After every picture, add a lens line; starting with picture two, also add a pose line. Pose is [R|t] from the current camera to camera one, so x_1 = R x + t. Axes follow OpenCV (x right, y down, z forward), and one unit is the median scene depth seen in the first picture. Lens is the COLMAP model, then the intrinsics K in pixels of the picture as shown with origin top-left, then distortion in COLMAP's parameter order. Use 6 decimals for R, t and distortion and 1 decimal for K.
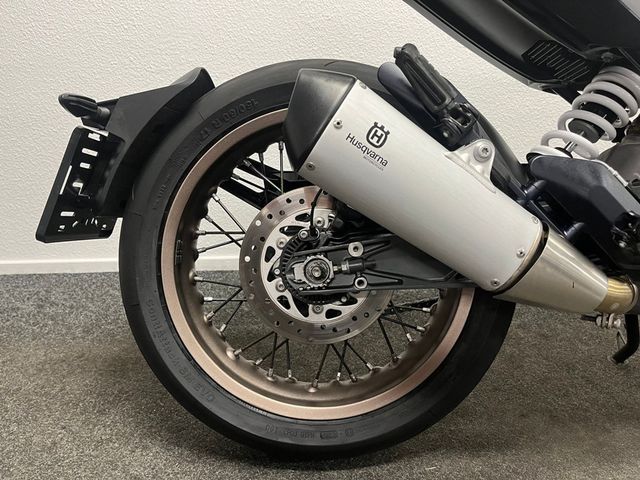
lens RADIAL K [[487.4, 0, 322.9], [0, 487.4, 241.8], [0, 0, 1]] dist [0.056457, -0.078129]
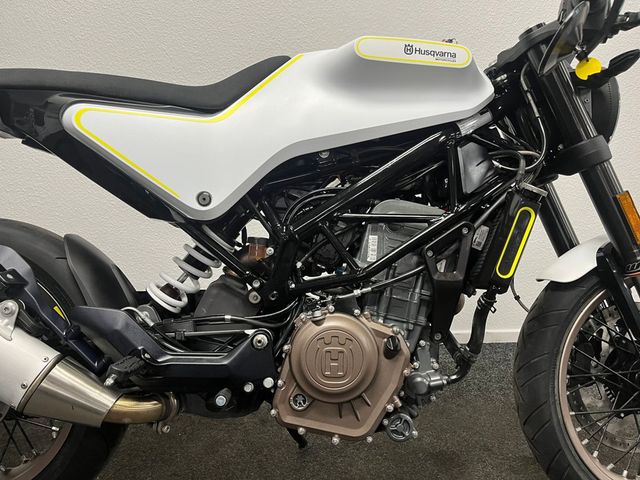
lens RADIAL K [[487.4, 0, 328.4], [0, 487.4, 240.6], [0, 0, 1]] dist [0.056457, -0.078129]
pose [[0.999860, 0.001257, 0.016688, 0.940029], [0.000564, 0.994079, -0.108654, -0.174339], [-0.016726, 0.108648, 0.993940, -0.322867]]
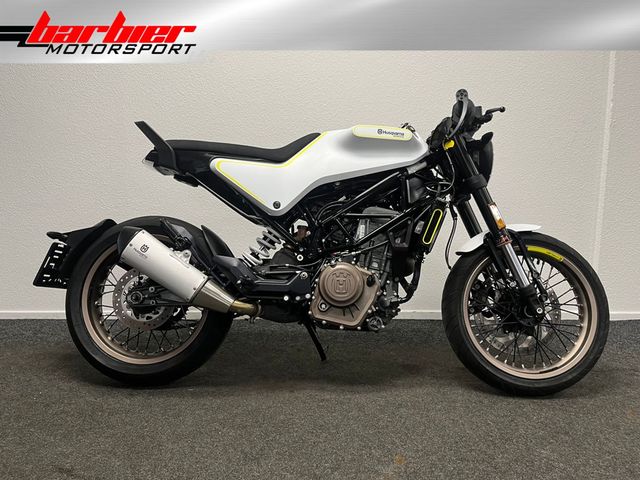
lens RADIAL K [[487.4, 0, 321.8], [0, 487.4, 238.5], [0, 0, 1]] dist [0.056457, -0.078129]
pose [[0.999269, 0.011940, -0.036303, 0.963786], [-0.018827, 0.980476, -0.195736, 0.220544], [0.033257, 0.196277, 0.979984, -1.441147]]
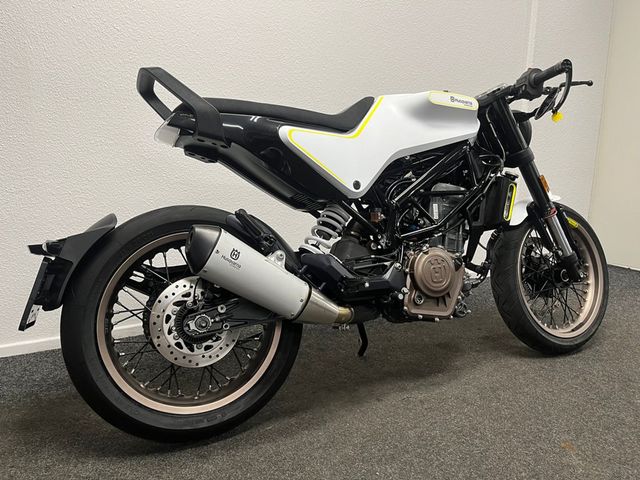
lens RADIAL K [[487.4, 0, 323.5], [0, 487.4, 242.5], [0, 0, 1]] dist [0.056457, -0.078129]
pose [[0.903010, -0.073692, 0.423252, -0.324498], [0.123704, 0.988055, -0.091893, -0.014297], [-0.411425, 0.135338, 0.901340, -0.818409]]
